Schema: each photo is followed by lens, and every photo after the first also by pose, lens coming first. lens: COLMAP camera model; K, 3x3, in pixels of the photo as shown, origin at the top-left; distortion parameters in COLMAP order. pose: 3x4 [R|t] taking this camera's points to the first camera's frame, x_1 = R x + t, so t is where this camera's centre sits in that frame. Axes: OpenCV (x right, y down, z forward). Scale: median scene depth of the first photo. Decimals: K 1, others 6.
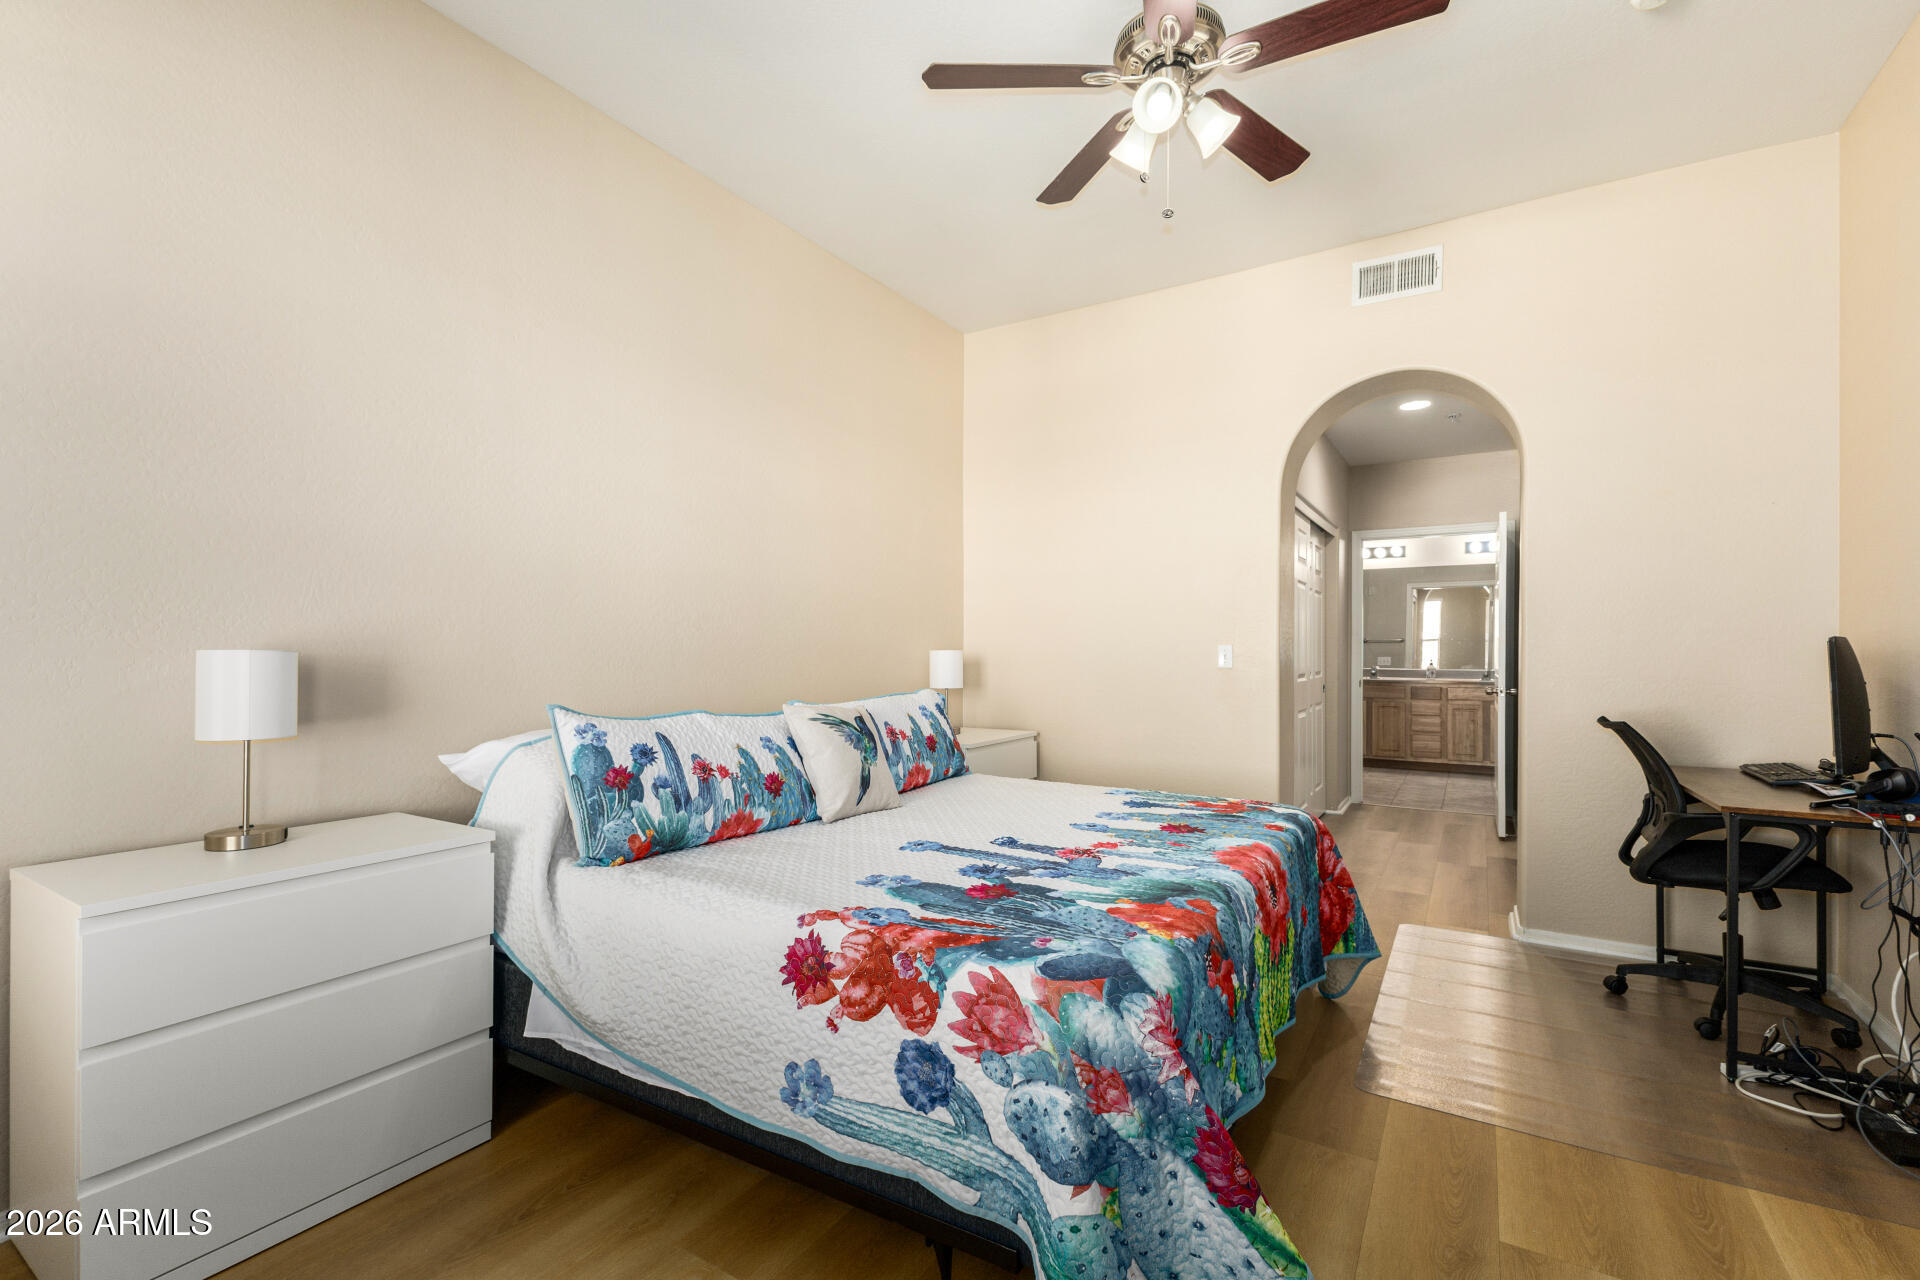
lens RADIAL K [[830.4, 0, 924.6], [0, 830.4, 651.0], [0, 0, 1]] dist [0.004552, -0.002072]
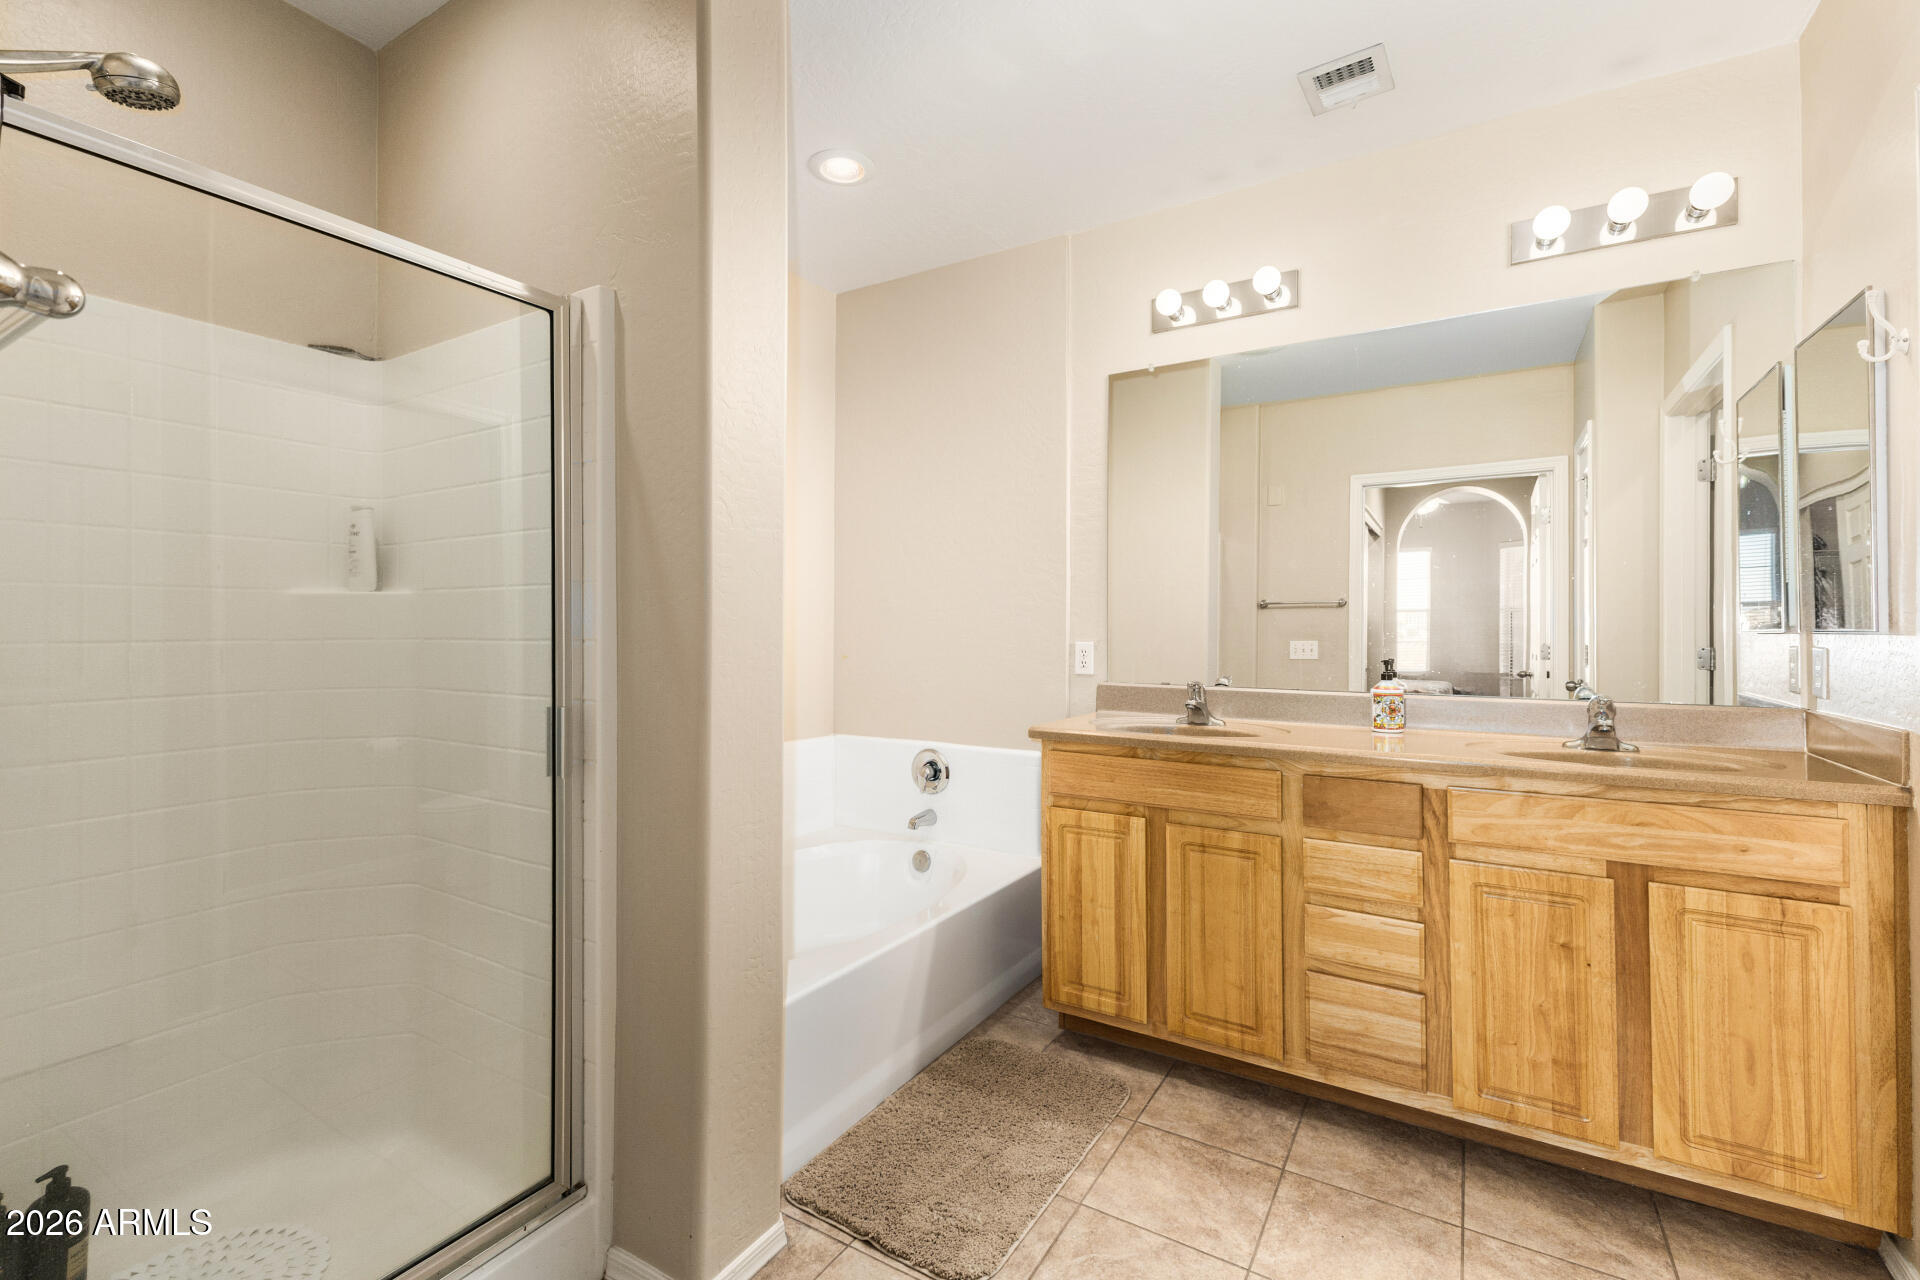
lens RADIAL K [[830.4, 0, 957.1], [0, 830.4, 613.4], [0, 0, 1]] dist [0.004552, -0.002072]
pose [[0.999454, -0.000450, 0.033037, 0.474021], [0.001092, 0.999811, -0.019396, -0.000269], [-0.033022, 0.019422, 0.999266, 0.756112]]
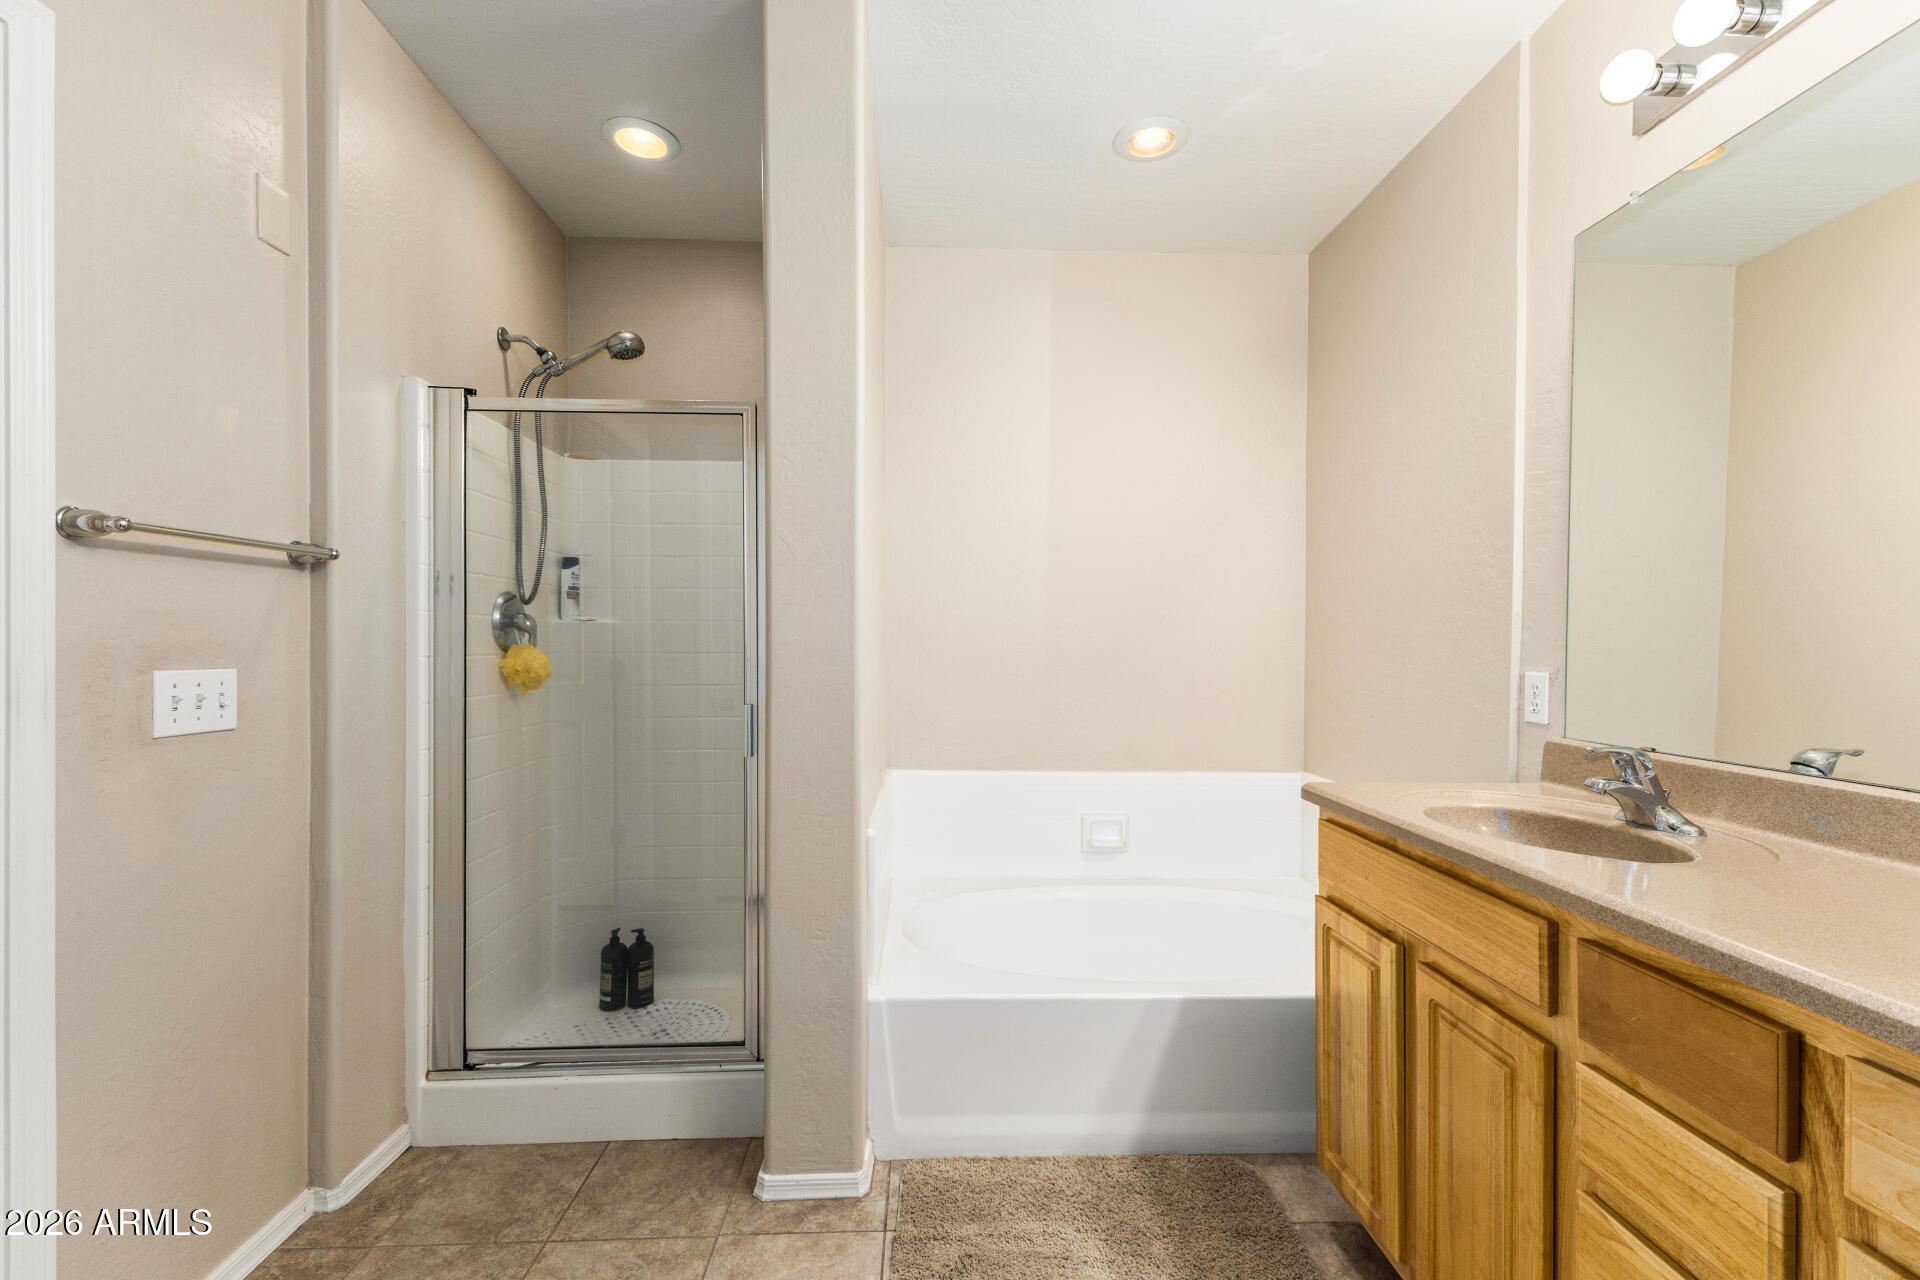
lens RADIAL K [[830.4, 0, 953.4], [0, 830.4, 648.9], [0, 0, 1]] dist [0.004552, -0.002072]
pose [[0.577155, 0.006057, -0.816612, 0.631213], [-0.006362, 0.999975, 0.002921, -0.000935], [0.816610, 0.003509, 0.577179, 0.848206]]
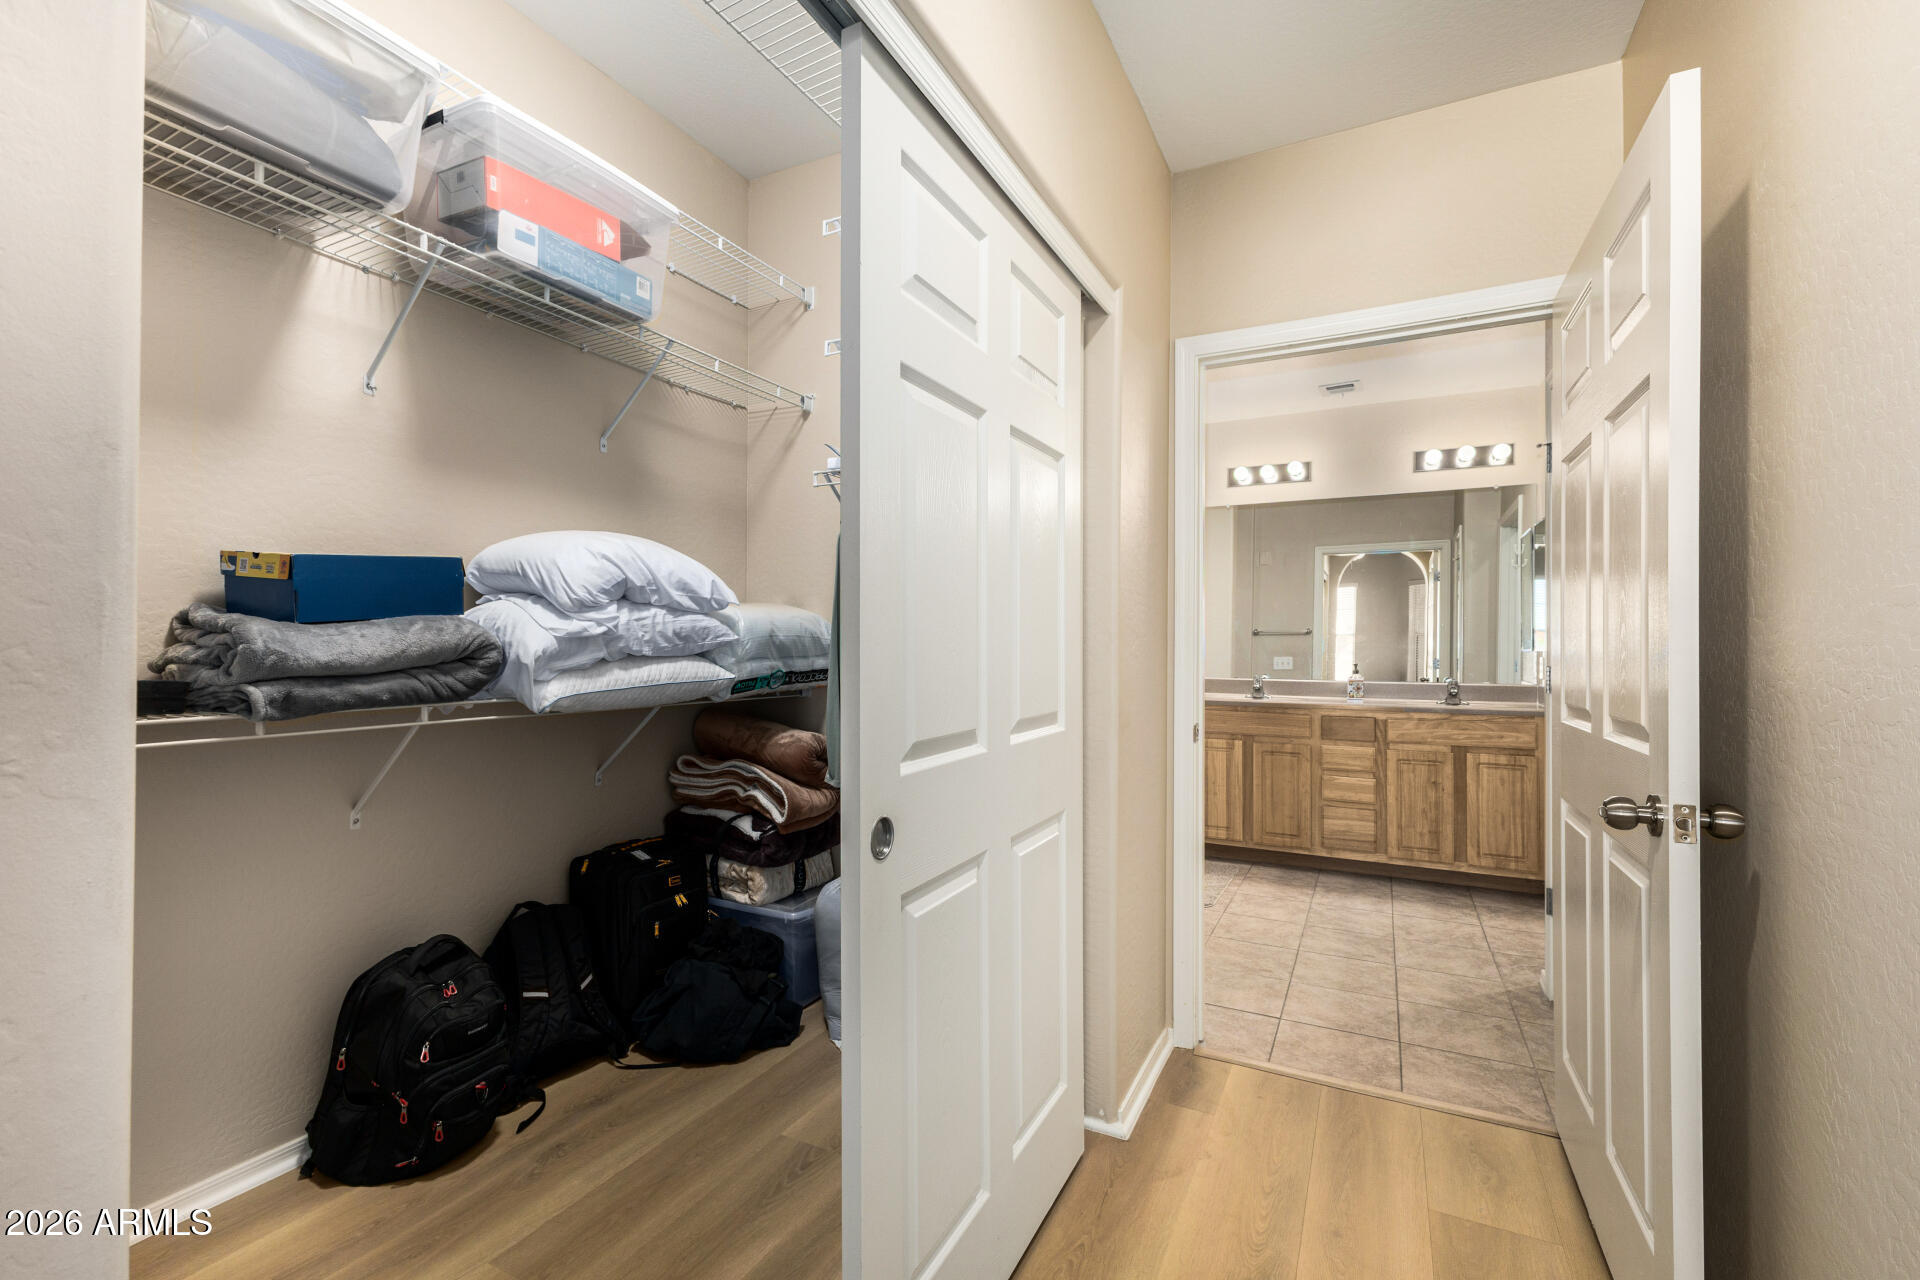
lens RADIAL K [[830.4, 0, 950.2], [0, 830.4, 640.2], [0, 0, 1]] dist [0.004552, -0.002072]
pose [[0.994088, 0.003823, 0.108511, 0.291688], [-0.002724, 0.999943, -0.010276, 0.000473], [-0.108544, 0.009920, 0.994042, 0.497866]]
